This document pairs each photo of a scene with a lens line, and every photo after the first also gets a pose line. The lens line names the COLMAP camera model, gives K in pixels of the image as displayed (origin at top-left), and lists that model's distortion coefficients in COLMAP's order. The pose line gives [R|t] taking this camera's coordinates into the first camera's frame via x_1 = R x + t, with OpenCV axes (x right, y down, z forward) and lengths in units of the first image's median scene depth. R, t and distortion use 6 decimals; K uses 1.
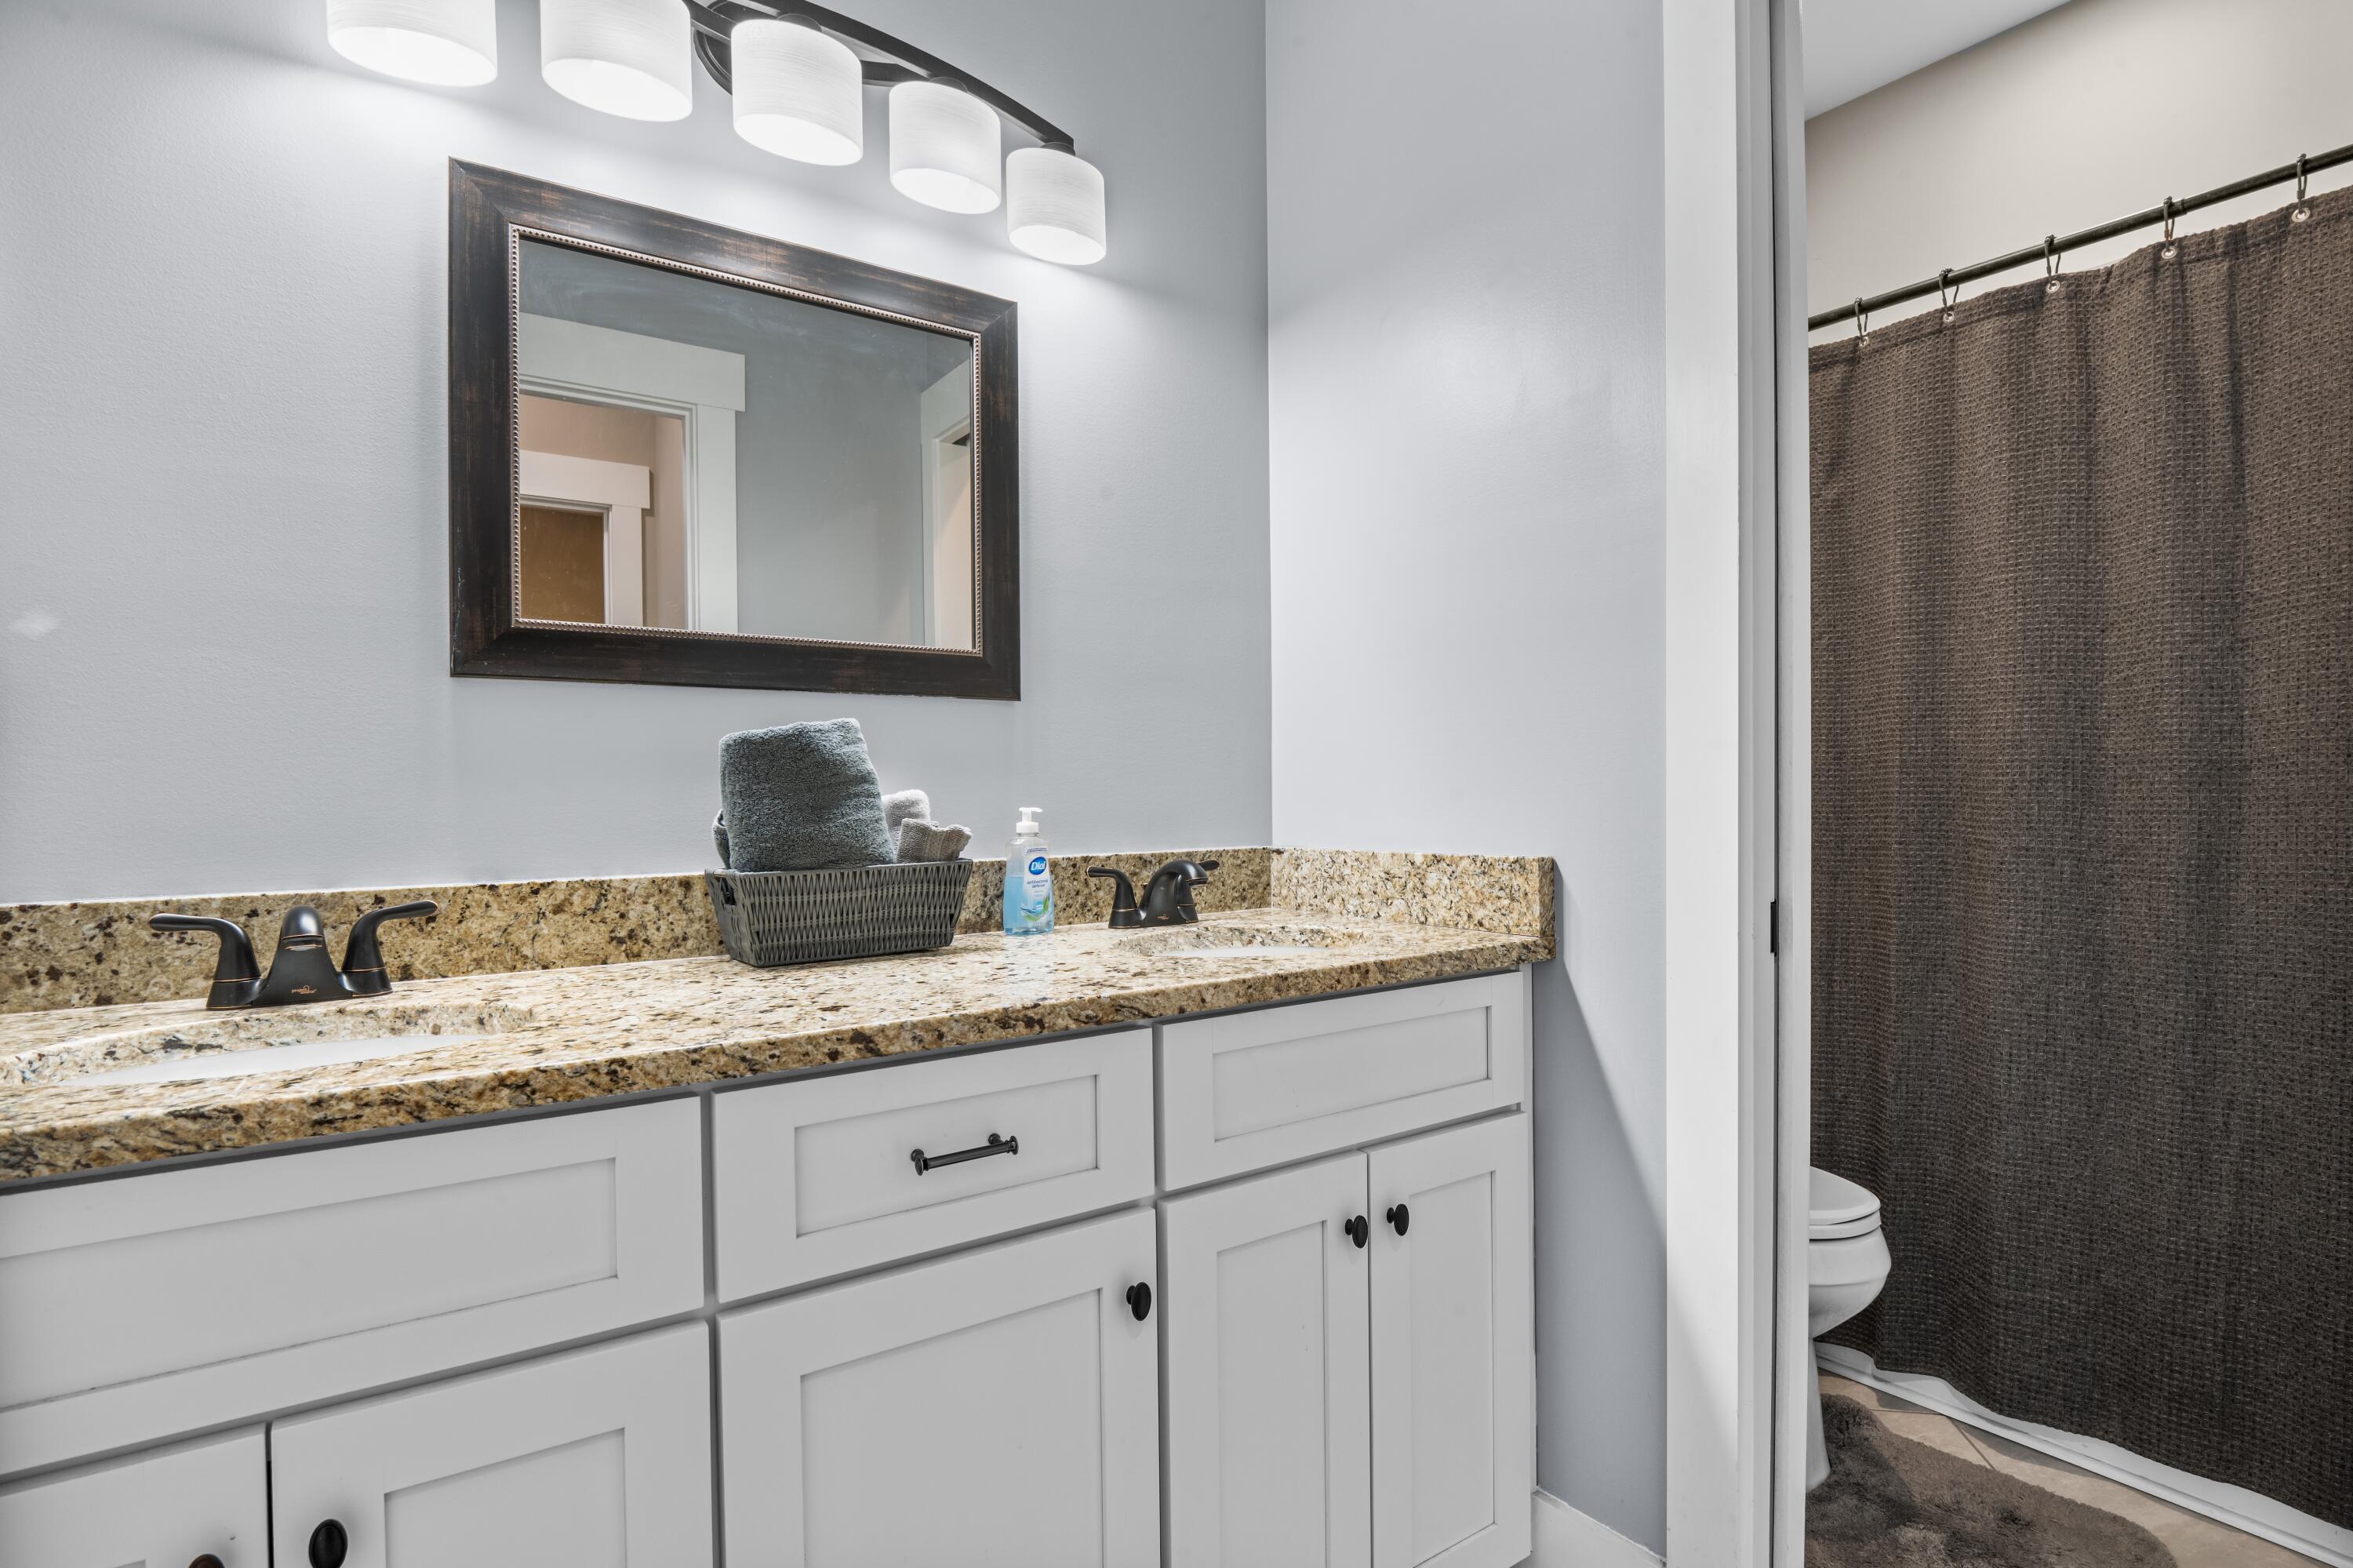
lens RADIAL K [[1165.2, 0, 1181.4], [0, 1165.2, 792.4], [0, 0, 1]] dist [-0.005863, -0.009584]
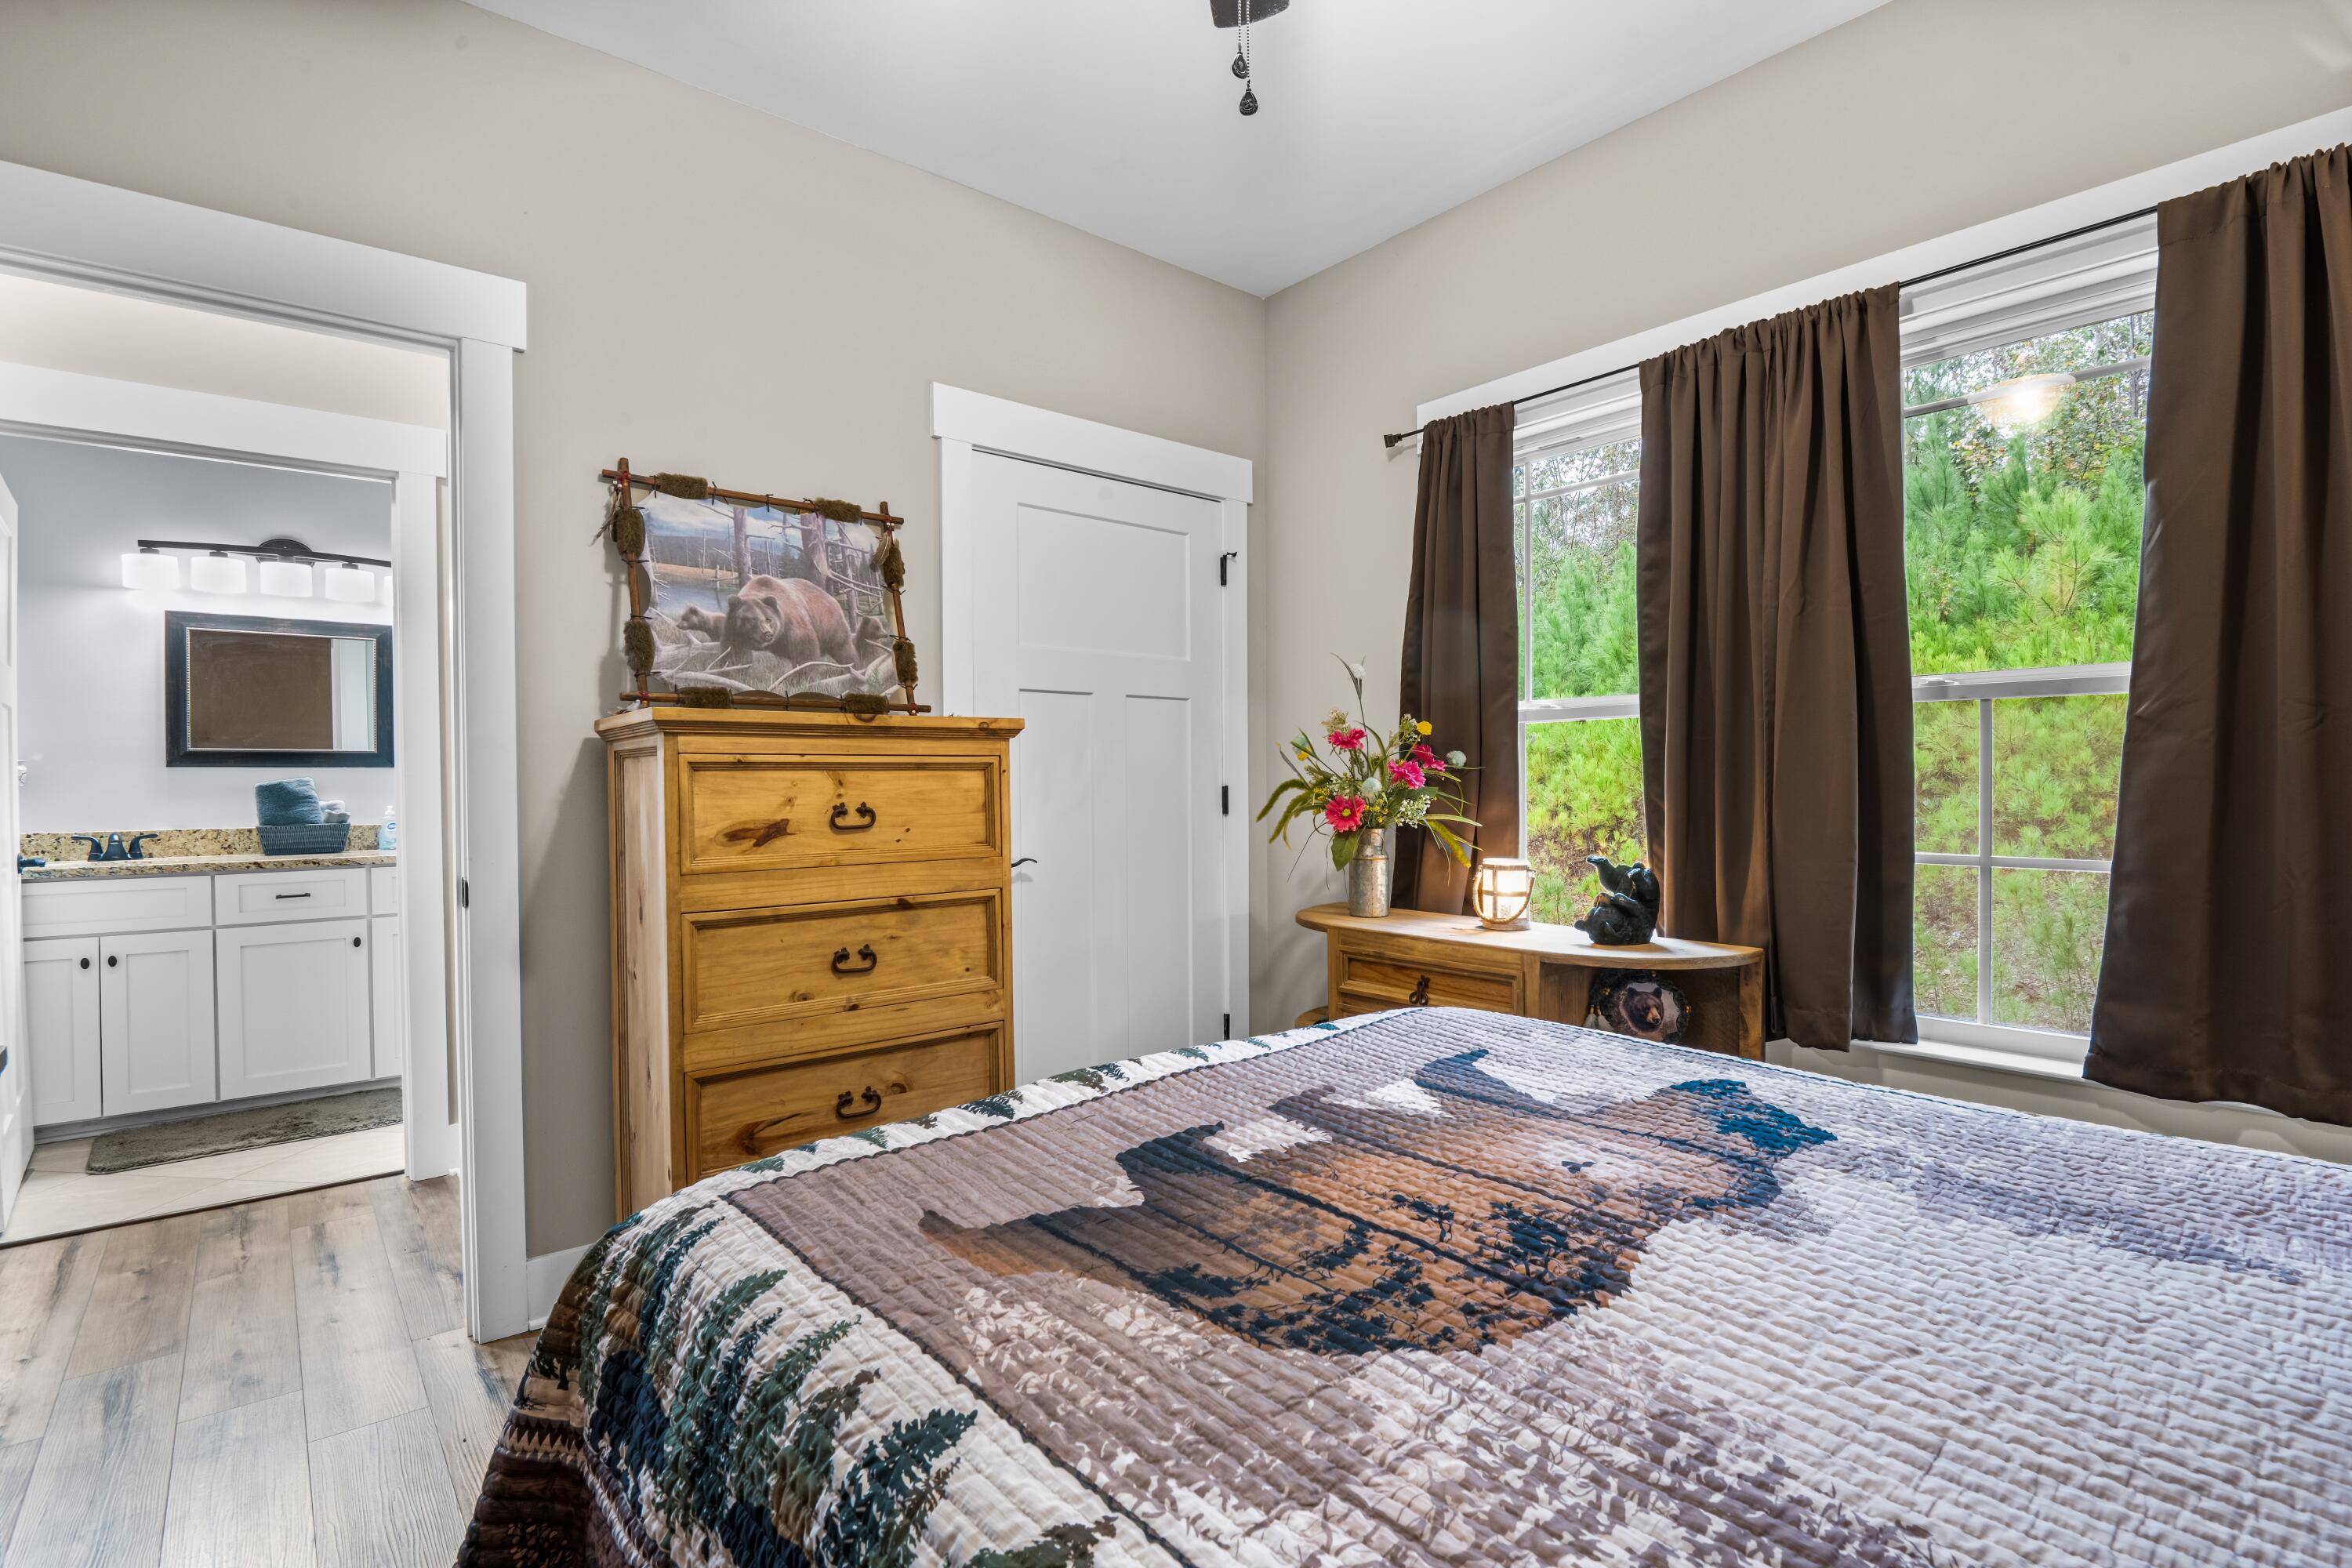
lens RADIAL K [[1103.6, 0, 1173.4], [0, 1103.6, 776.9], [0, 0, 1]] dist [-0.017038, -0.000957]
pose [[0.996548, 0.000725, 0.083013, 1.995977], [-0.000061, 0.999968, -0.007999, -0.046875], [-0.083016, 0.007966, 0.996516, -2.351270]]
